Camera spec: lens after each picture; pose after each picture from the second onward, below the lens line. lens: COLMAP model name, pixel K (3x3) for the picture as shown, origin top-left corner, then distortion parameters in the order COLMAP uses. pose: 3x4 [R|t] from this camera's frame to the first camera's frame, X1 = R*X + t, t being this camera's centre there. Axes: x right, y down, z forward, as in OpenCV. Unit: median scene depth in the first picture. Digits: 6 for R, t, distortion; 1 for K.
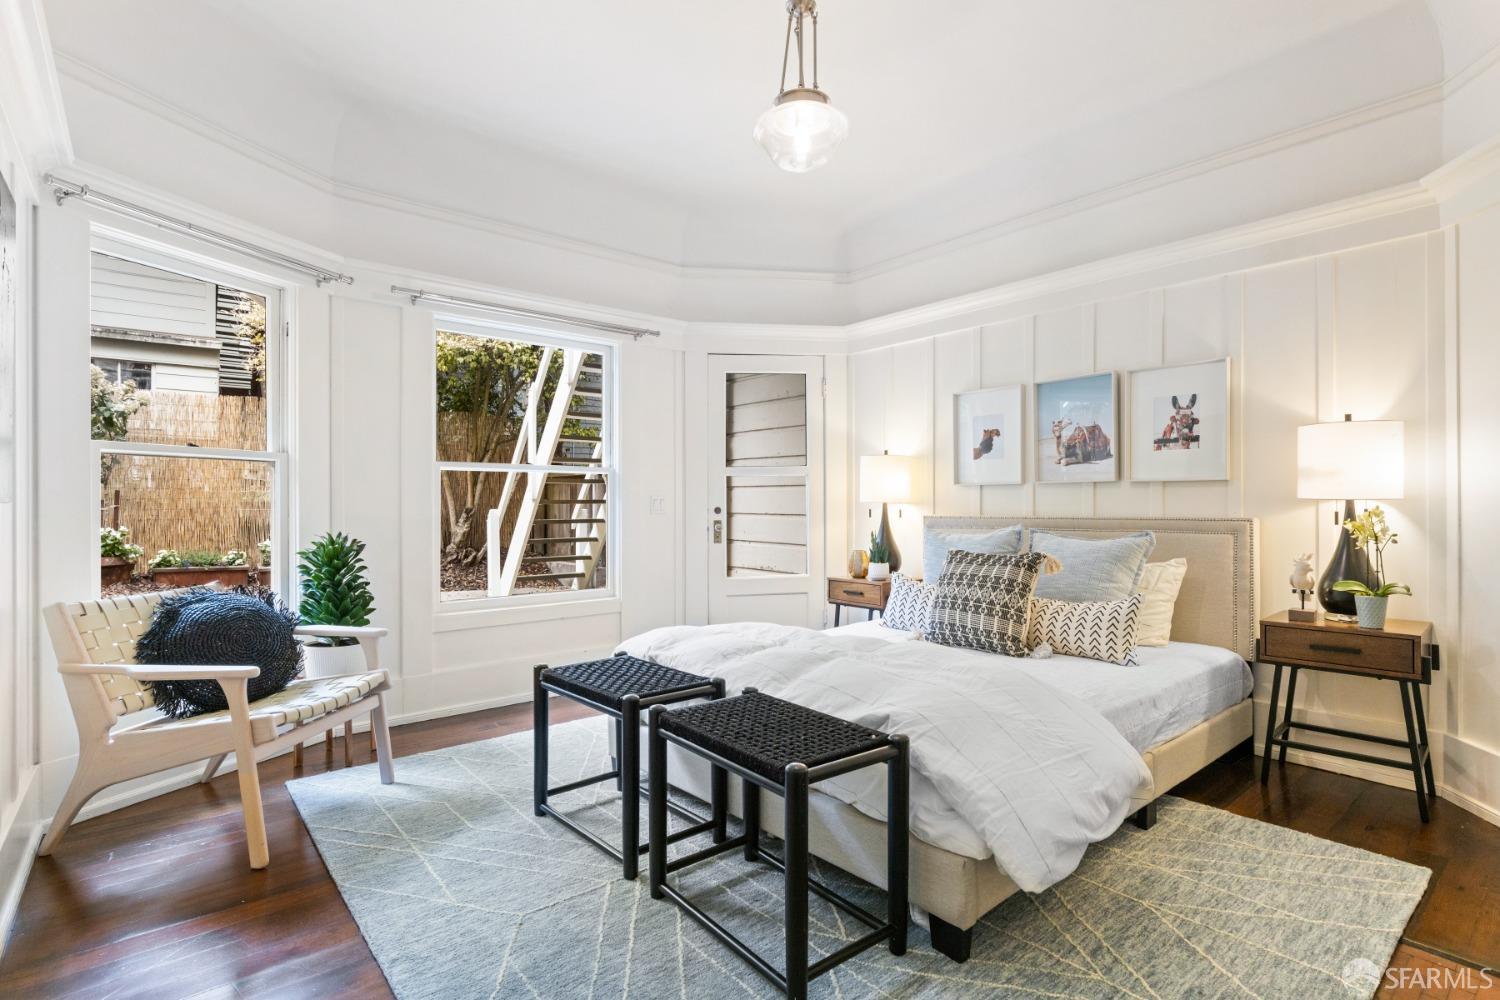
lens RADIAL K [[741.3, 0, 757.9], [0, 741.3, 501.1], [0, 0, 1]] dist [-0.000961, 0.000055]
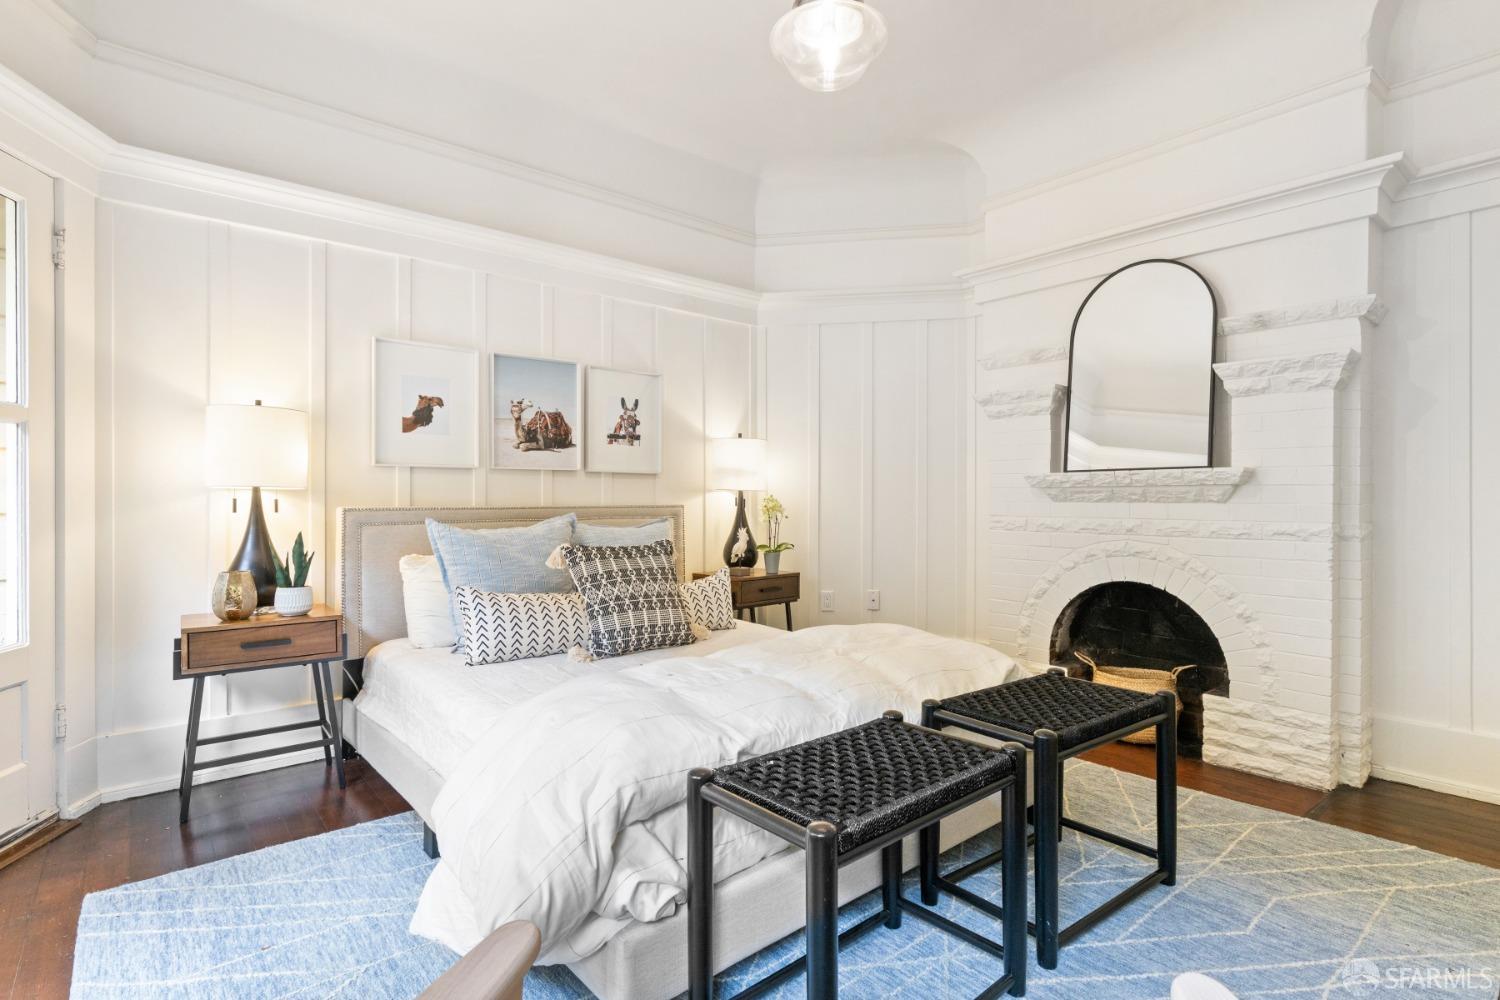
lens RADIAL K [[741.3, 0, 757.9], [0, 741.3, 501.1], [0, 0, 1]] dist [-0.000961, 0.000055]
pose [[-0.008624, -0.002143, 0.999961, -0.559909], [-0.004792, 0.999986, 0.002102, 0.012614], [-0.999951, -0.004774, -0.008634, 0.781624]]
